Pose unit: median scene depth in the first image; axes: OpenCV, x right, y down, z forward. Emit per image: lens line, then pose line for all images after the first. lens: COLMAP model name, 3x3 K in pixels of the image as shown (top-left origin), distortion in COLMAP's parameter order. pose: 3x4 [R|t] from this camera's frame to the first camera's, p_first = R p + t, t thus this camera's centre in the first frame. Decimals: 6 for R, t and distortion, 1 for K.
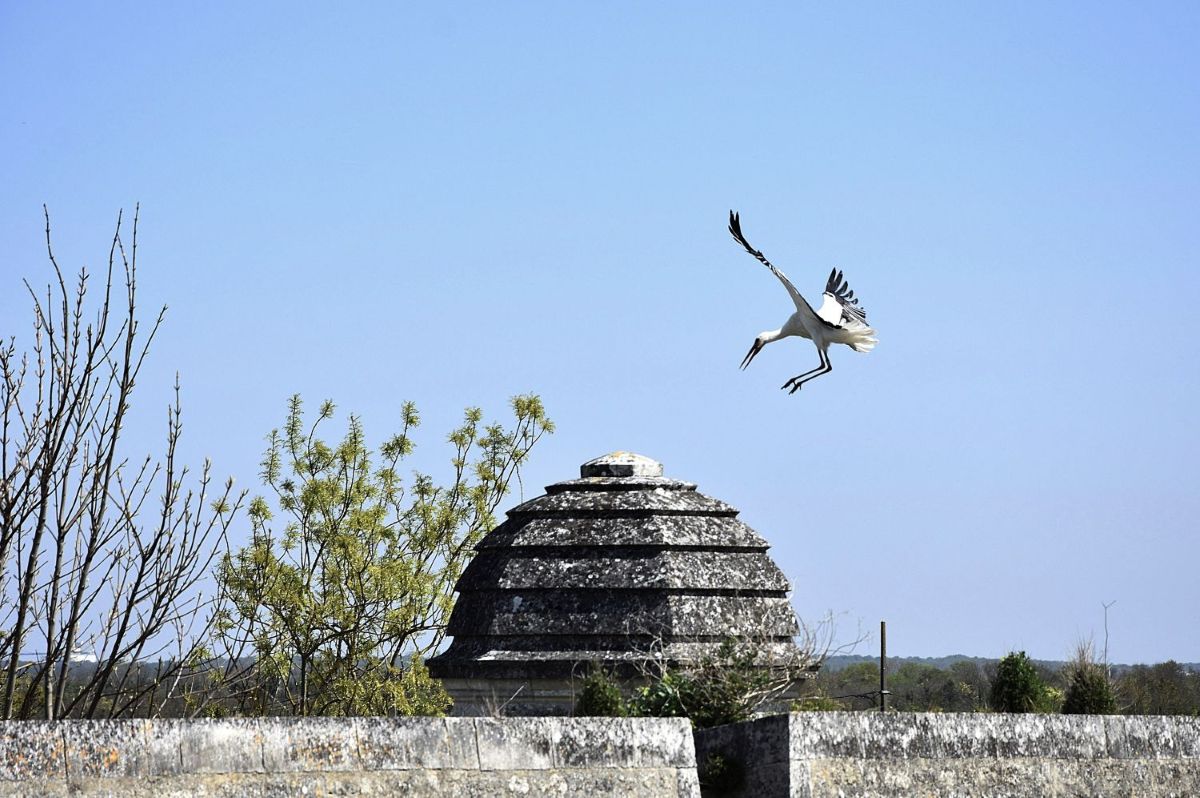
lens RADIAL K [[2510.0, 0, 639.2], [0, 2510.0, 396.3], [0, 0, 1]] dist [0.419287, 0.000000]
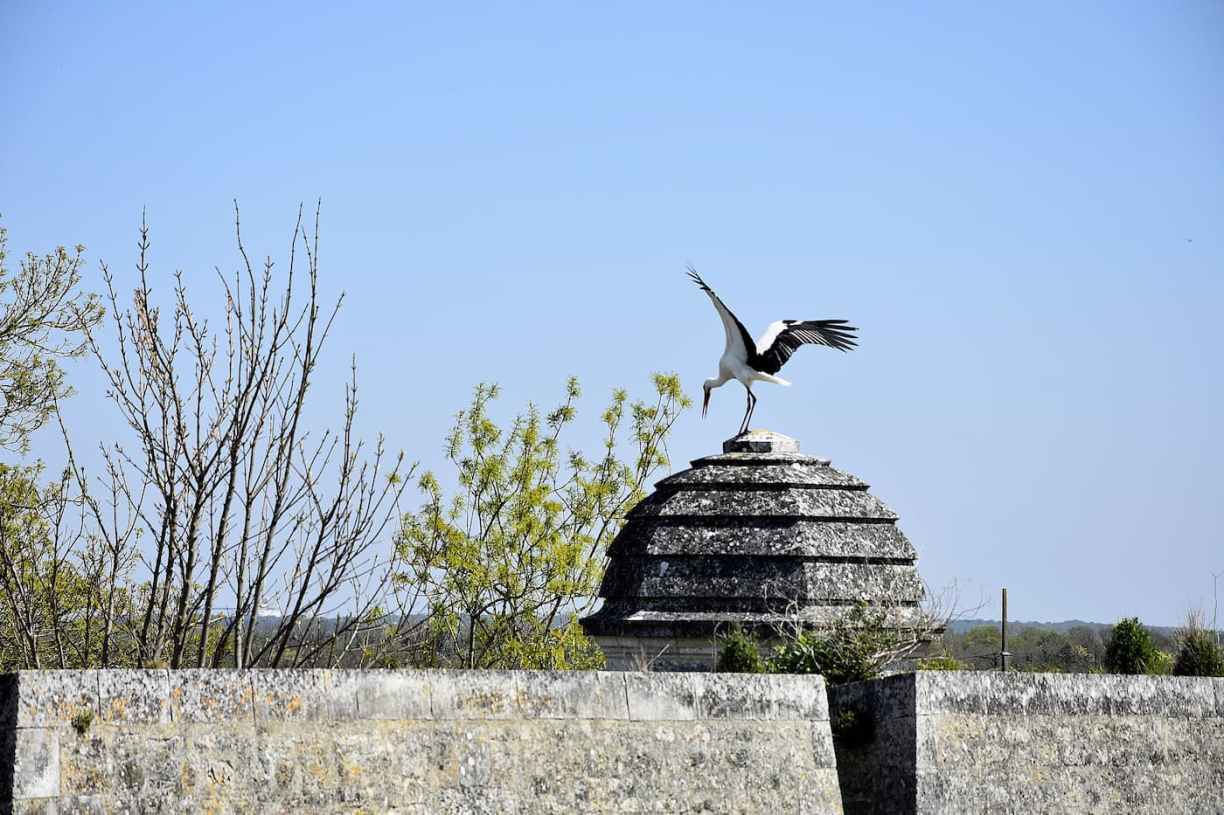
lens RADIAL K [[2560.2, 0, 620.8], [0, 2560.2, 406.7], [0, 0, 1]] dist [0.419287, 0.000000]
pose [[0.998249, 0.006414, -0.058795, -0.002350], [-0.005550, 0.999874, 0.014849, -0.003785], [0.058883, -0.014496, 0.998160, -0.104571]]
